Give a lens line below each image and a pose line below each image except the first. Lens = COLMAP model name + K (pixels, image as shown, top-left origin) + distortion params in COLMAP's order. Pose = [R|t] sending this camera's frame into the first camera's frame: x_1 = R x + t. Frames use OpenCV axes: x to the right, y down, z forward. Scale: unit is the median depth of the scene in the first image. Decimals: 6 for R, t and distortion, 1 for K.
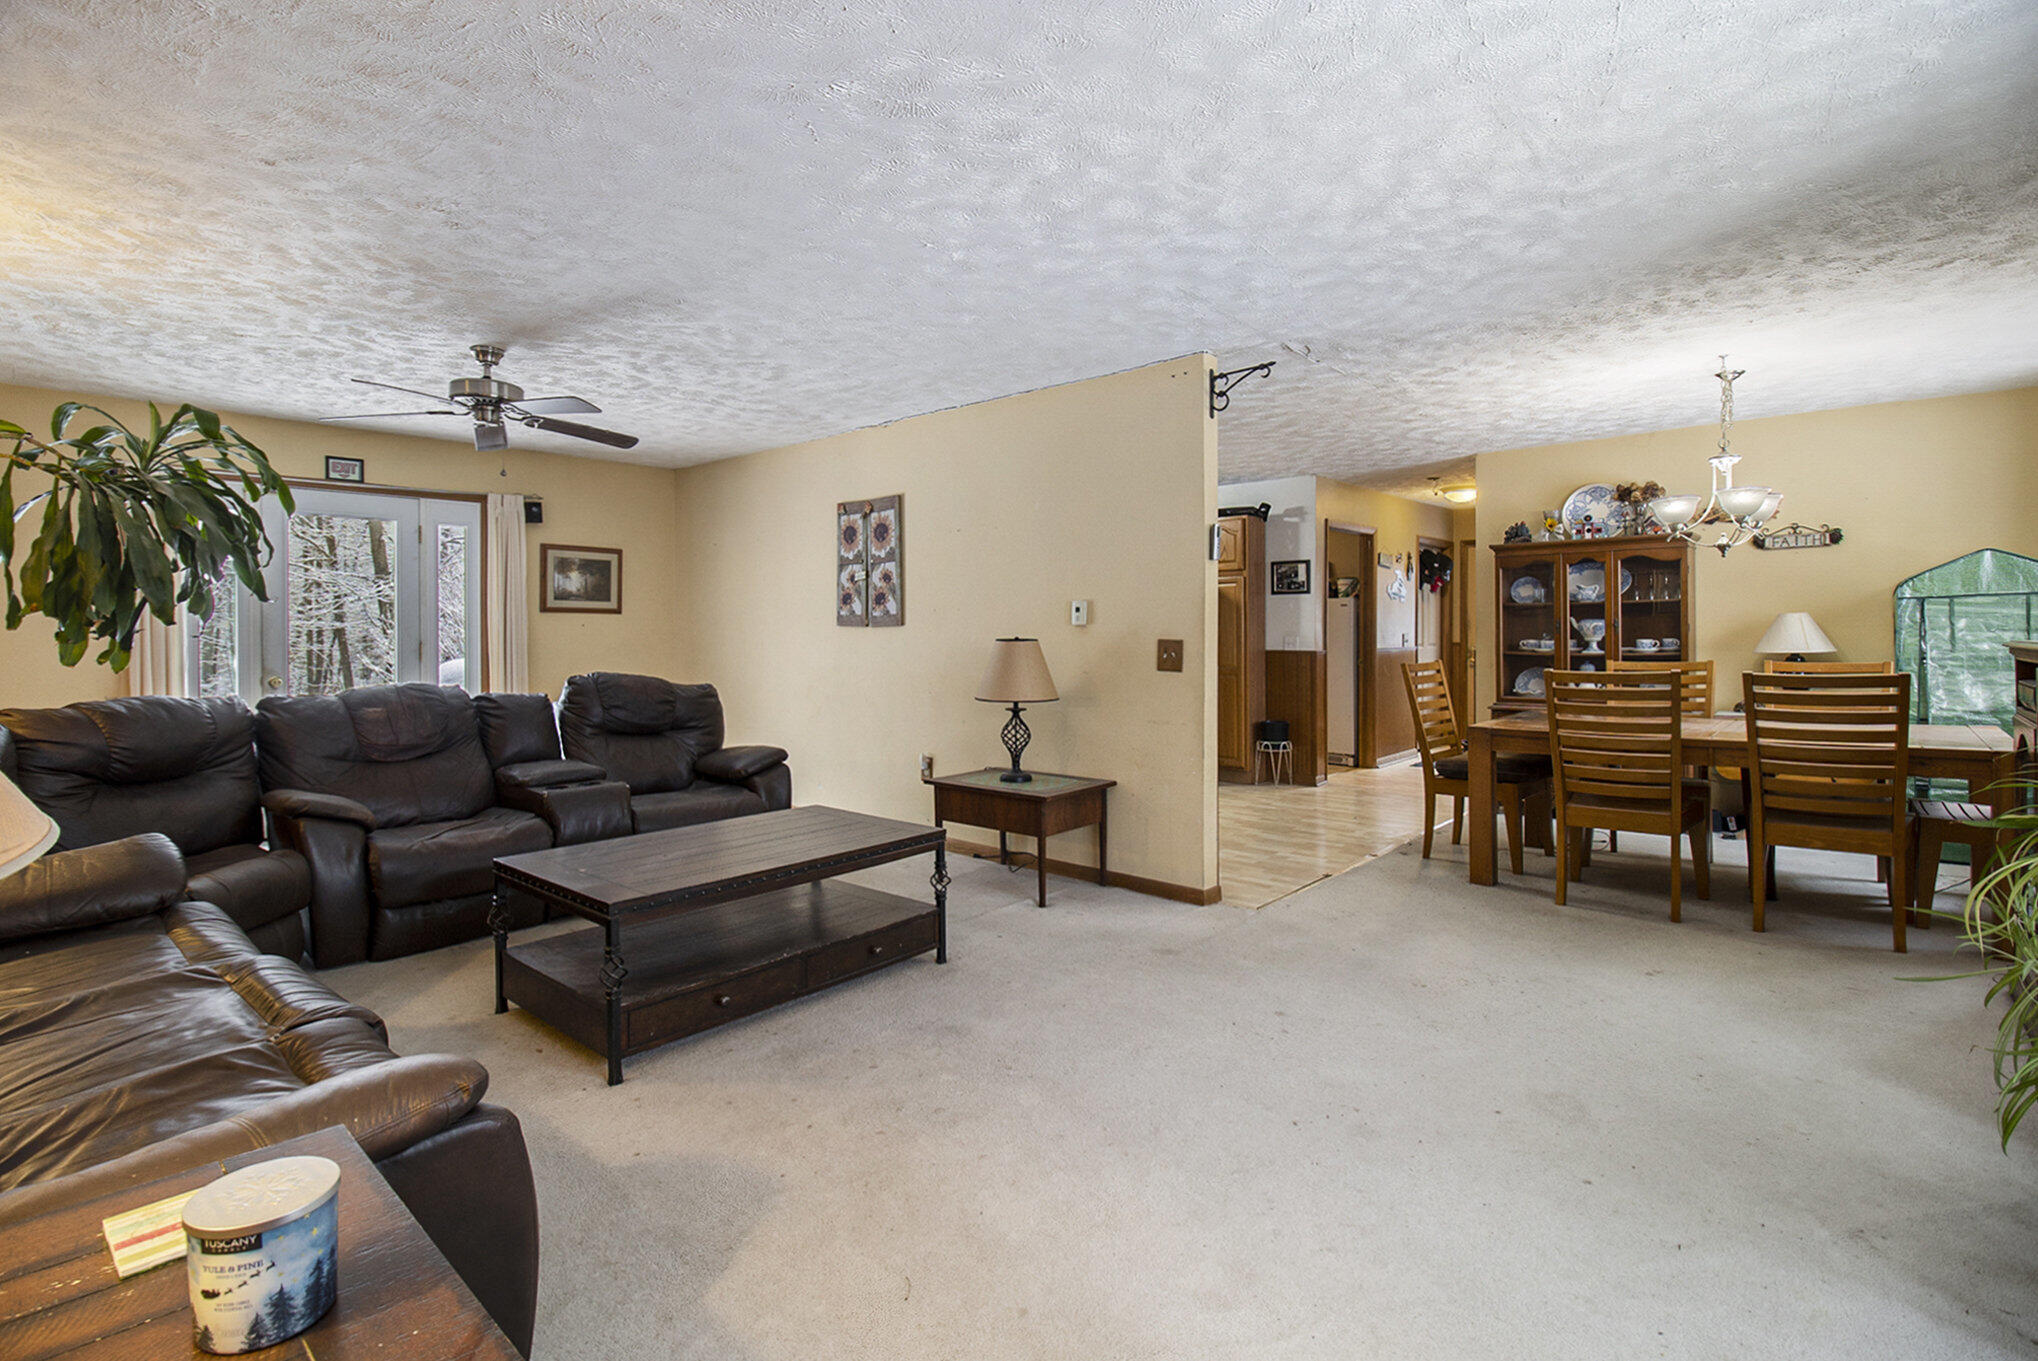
lens RADIAL K [[911.2, 0, 1019.0], [0, 911.2, 680.5], [0, 0, 1]] dist [-0.000104, -0.017773]
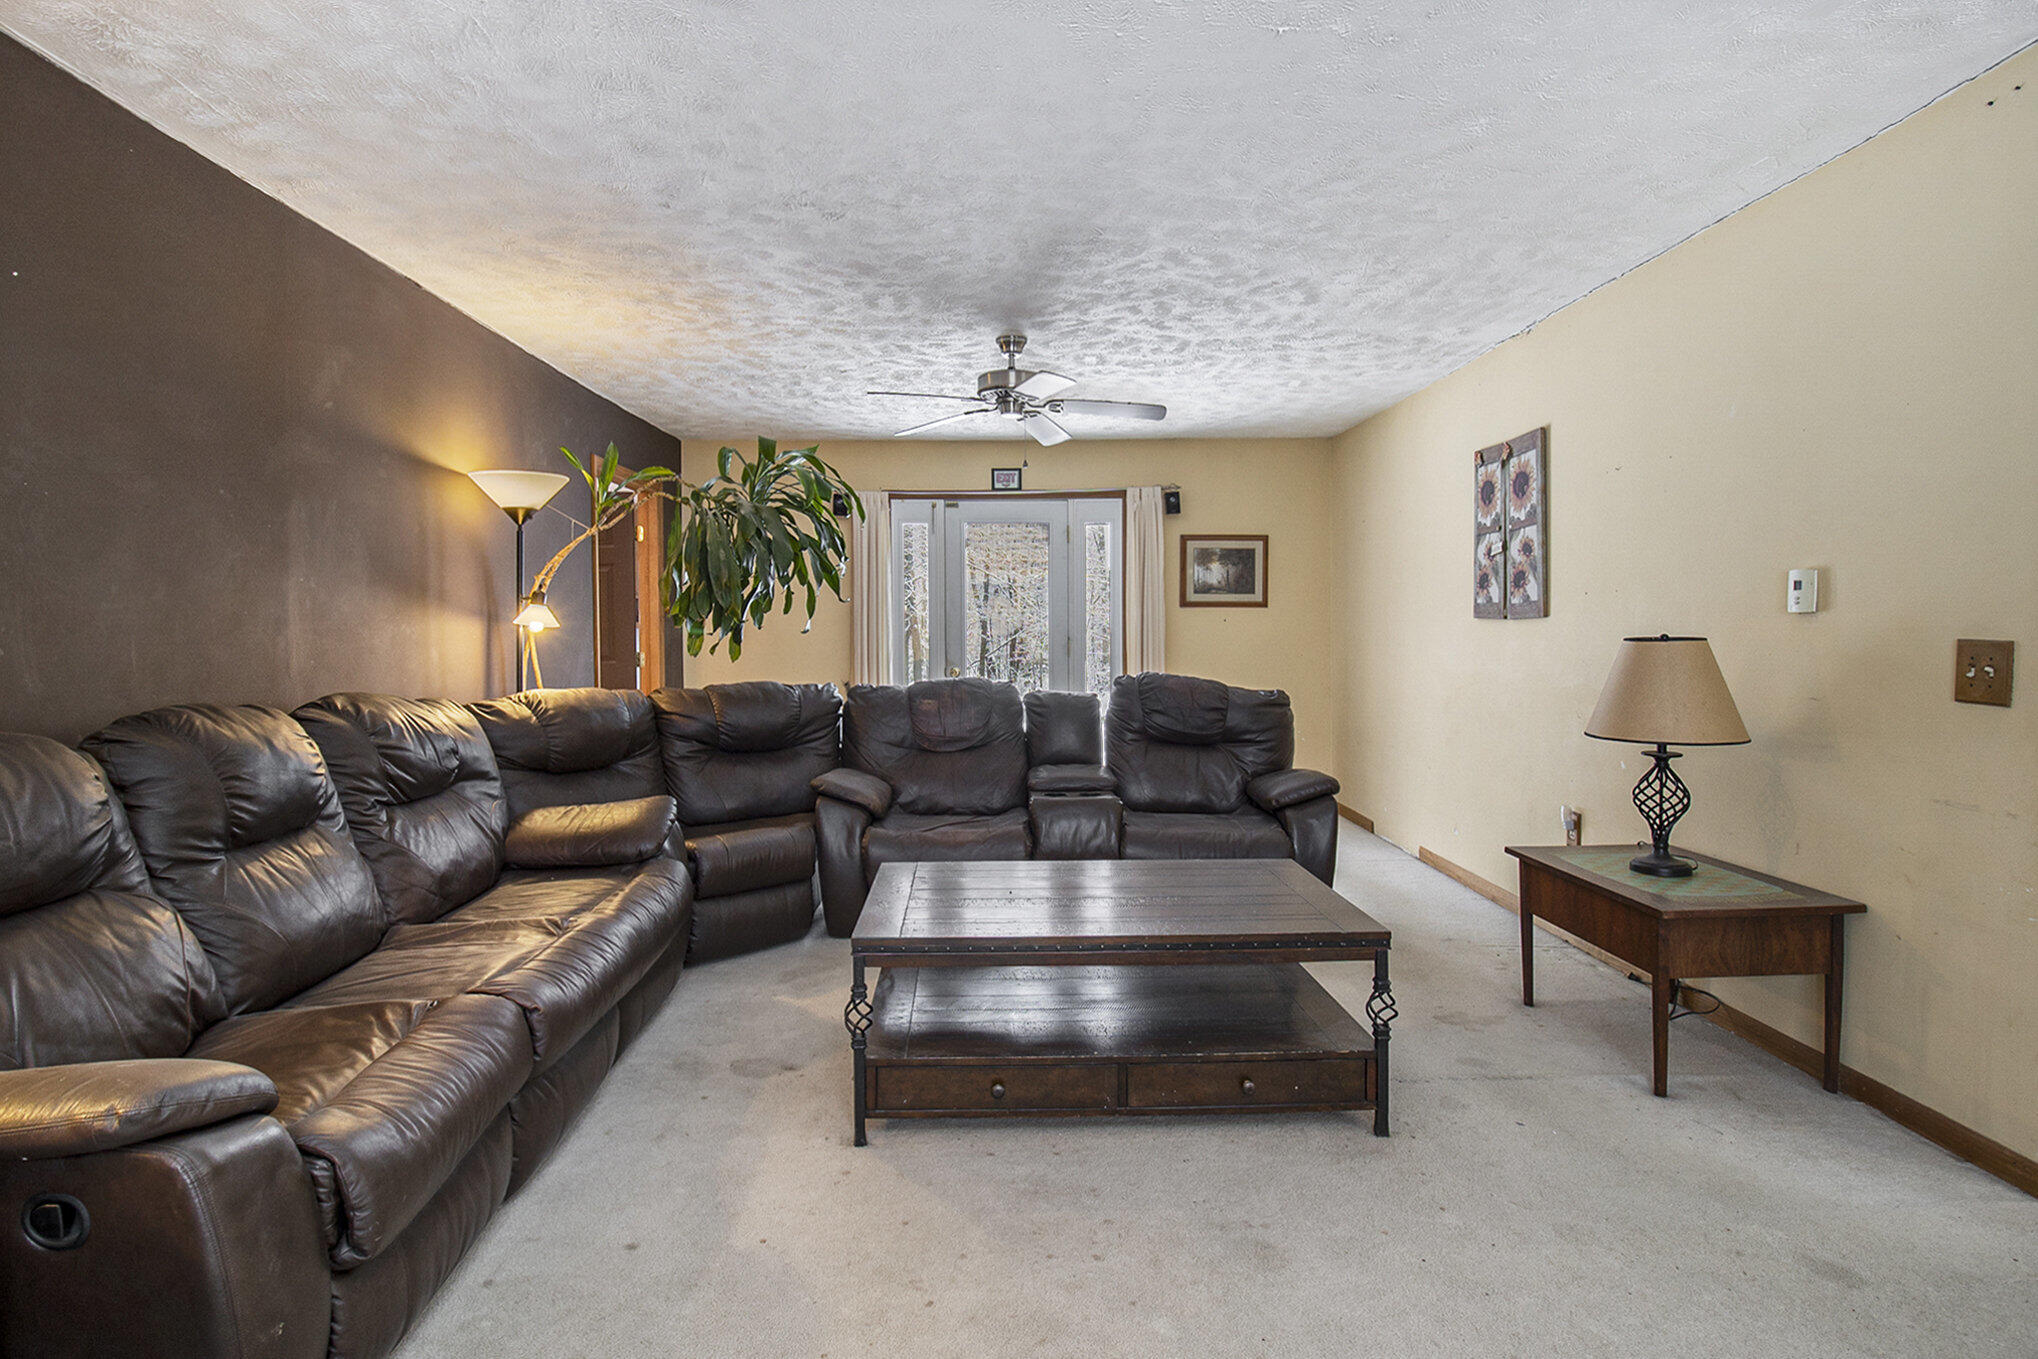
lens RADIAL K [[997.0, 0, 1019.0], [0, 997.0, 679.5], [0, 0, 1]] dist [-0.002501, -0.015443]
pose [[0.680395, 0.034407, -0.732038, 0.179012], [-0.034357, 0.999297, 0.015036, -0.012586], [0.732040, 0.014921, 0.681098, 0.231208]]
